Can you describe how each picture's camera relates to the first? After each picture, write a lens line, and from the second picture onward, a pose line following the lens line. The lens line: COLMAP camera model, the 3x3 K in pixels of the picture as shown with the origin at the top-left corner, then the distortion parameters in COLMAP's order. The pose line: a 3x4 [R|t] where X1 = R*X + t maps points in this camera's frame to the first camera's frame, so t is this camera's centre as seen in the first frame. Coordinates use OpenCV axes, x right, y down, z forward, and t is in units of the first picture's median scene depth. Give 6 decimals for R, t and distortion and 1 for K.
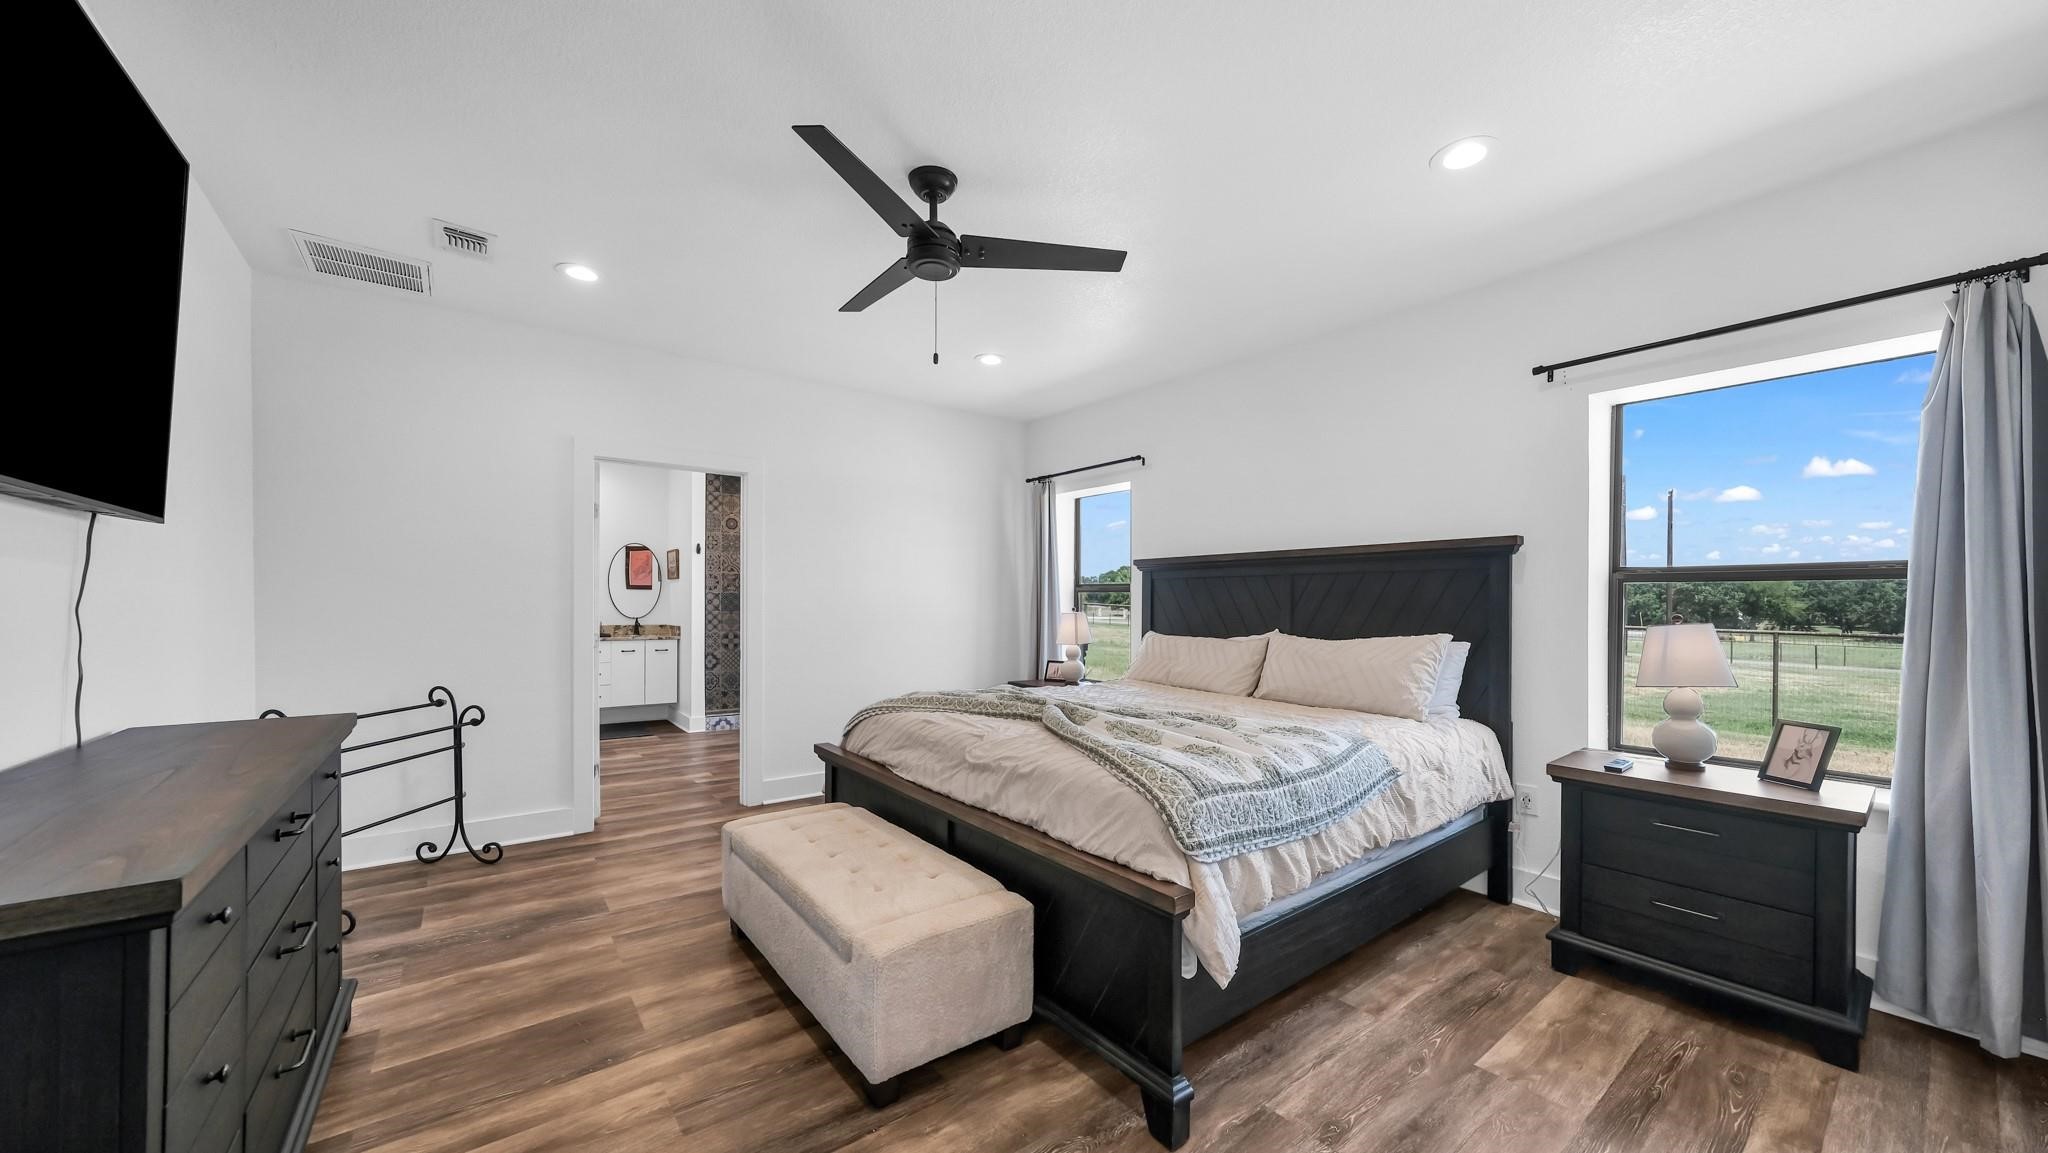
lens RADIAL K [[699.5, 0, 1013.6], [0, 699.5, 597.5], [0, 0, 1]] dist [-0.001488, 0.000415]
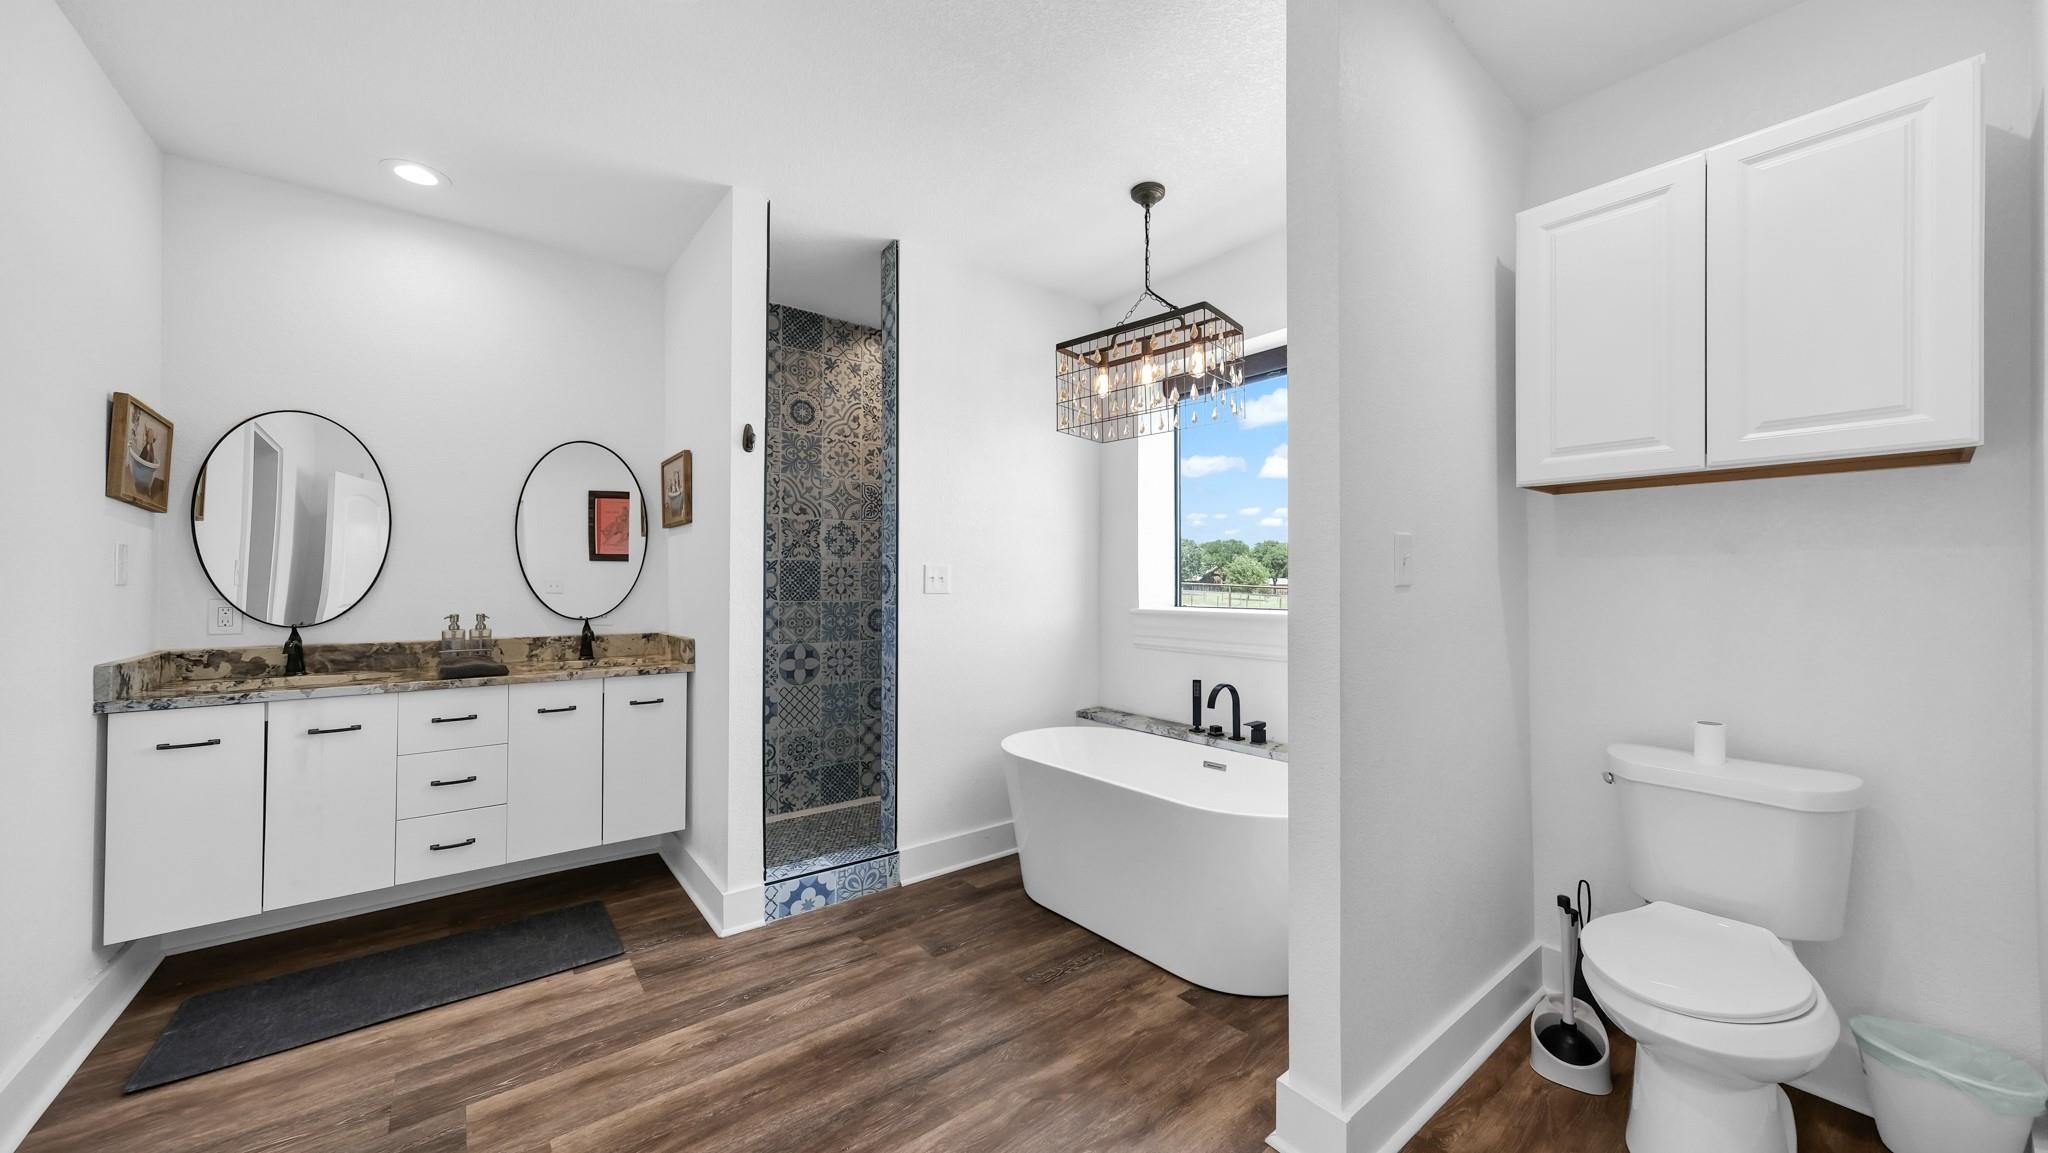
lens RADIAL K [[699.5, 0, 1032.2], [0, 699.5, 570.8], [0, 0, 1]] dist [-0.001488, 0.000415]
pose [[0.999434, -0.001675, 0.033603, -0.291439], [0.001995, 0.999953, -0.009474, 0.005042], [-0.033586, 0.009536, 0.999390, 0.581315]]
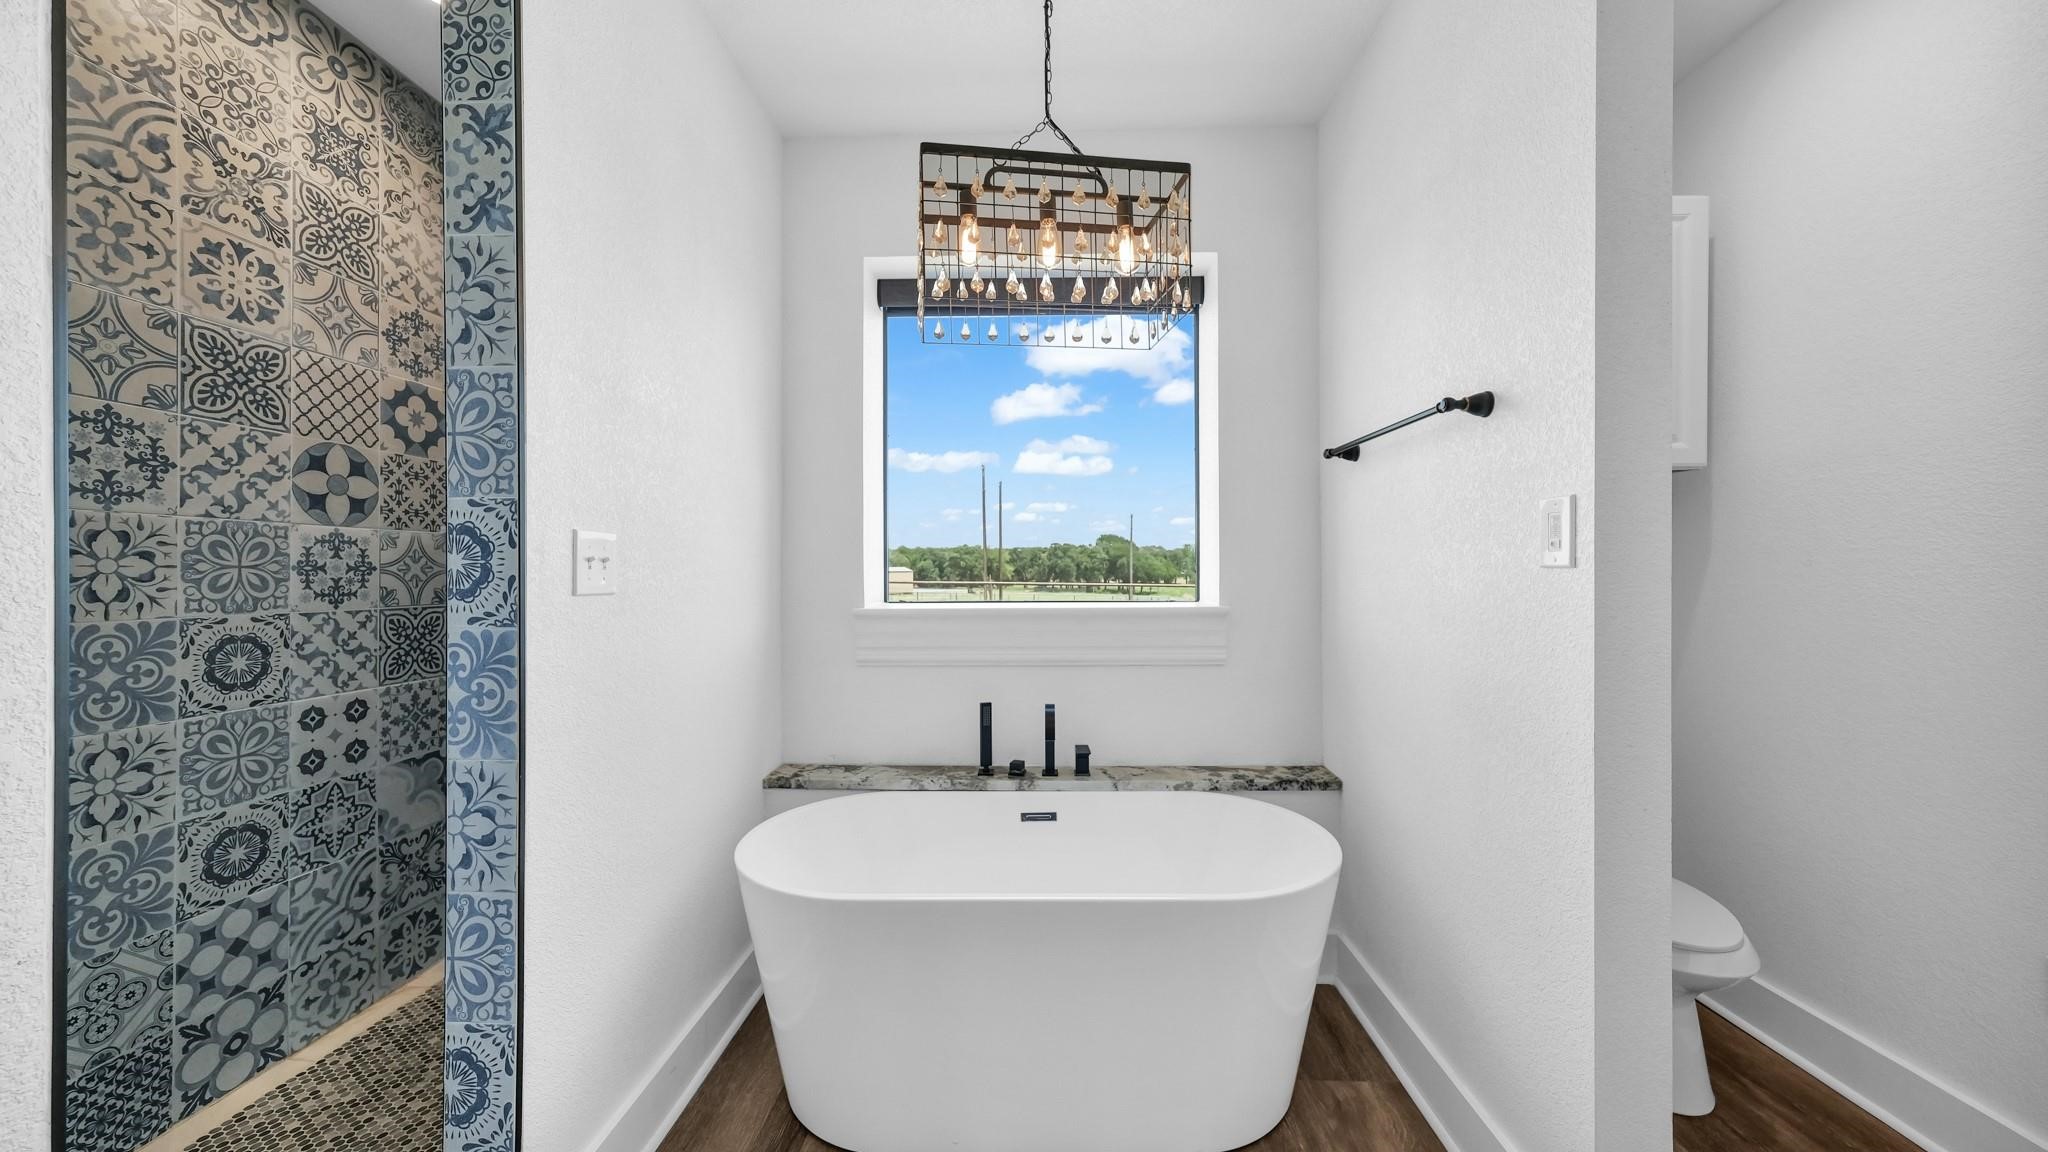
lens RADIAL K [[707.1, 0, 1013.0], [0, 707.1, 568.4], [0, 0, 1]] dist [0.007903, 0.000112]
pose [[0.642953, -0.003734, 0.765896, -0.407082], [-0.000404, 0.999986, 0.005214, 0.006492], [-0.765905, -0.003661, 0.642943, 0.790342]]
